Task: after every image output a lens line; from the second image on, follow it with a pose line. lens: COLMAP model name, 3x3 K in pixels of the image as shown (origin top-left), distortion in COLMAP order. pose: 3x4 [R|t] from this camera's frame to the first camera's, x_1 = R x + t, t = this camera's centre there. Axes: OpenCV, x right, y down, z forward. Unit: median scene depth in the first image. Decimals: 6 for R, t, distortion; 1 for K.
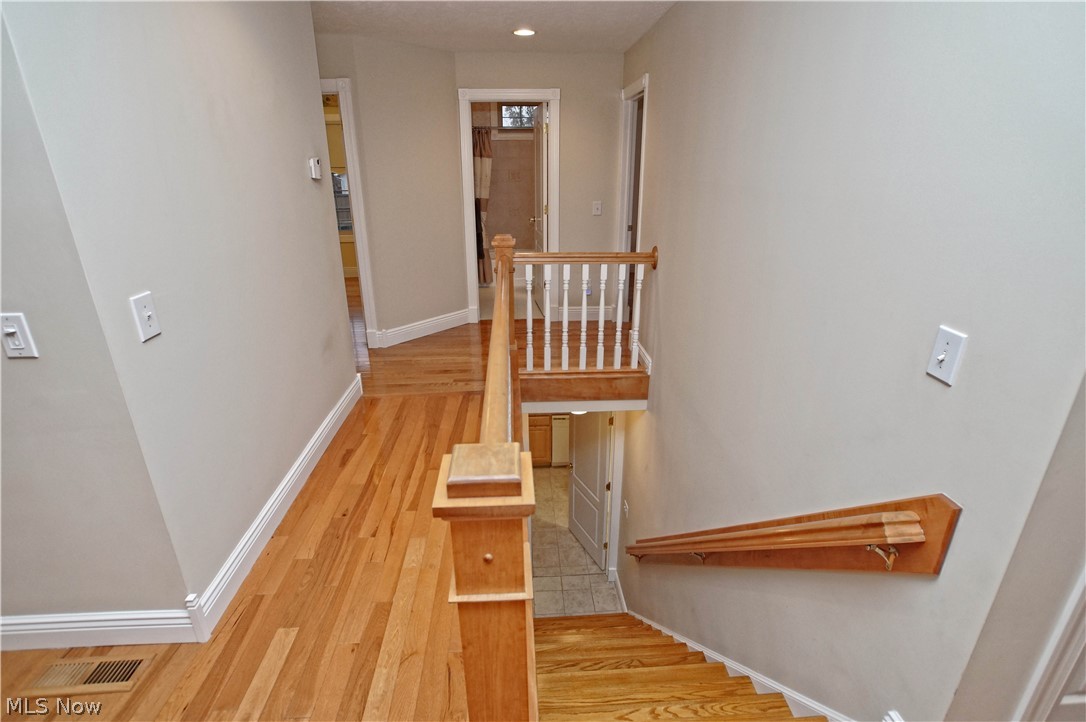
lens RADIAL K [[524.4, 0, 543.9], [0, 524.4, 358.3], [0, 0, 1]] dist [-0.057955, 0.015403]
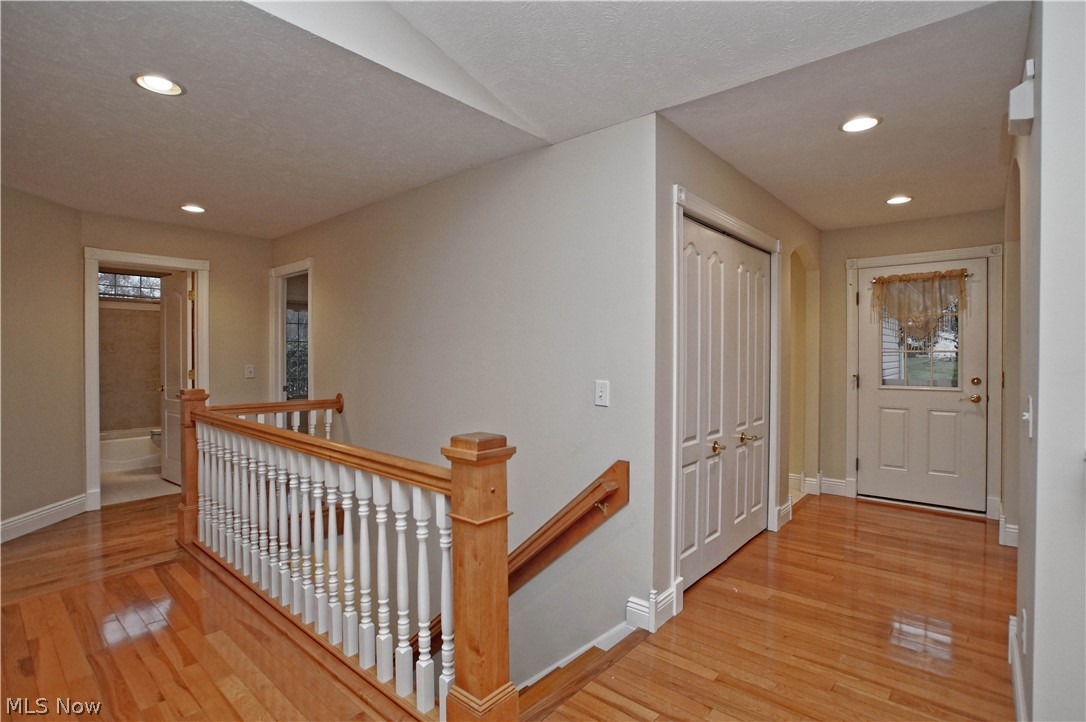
lens RADIAL K [[524.4, 0, 549.4], [0, 524.4, 356.3], [0, 0, 1]] dist [-0.057955, 0.015403]
pose [[0.695549, 0.000151, 0.718478, -0.292548], [0.247497, 0.938746, -0.239796, 0.101709], [-0.674505, 0.344611, 0.652906, -0.101834]]
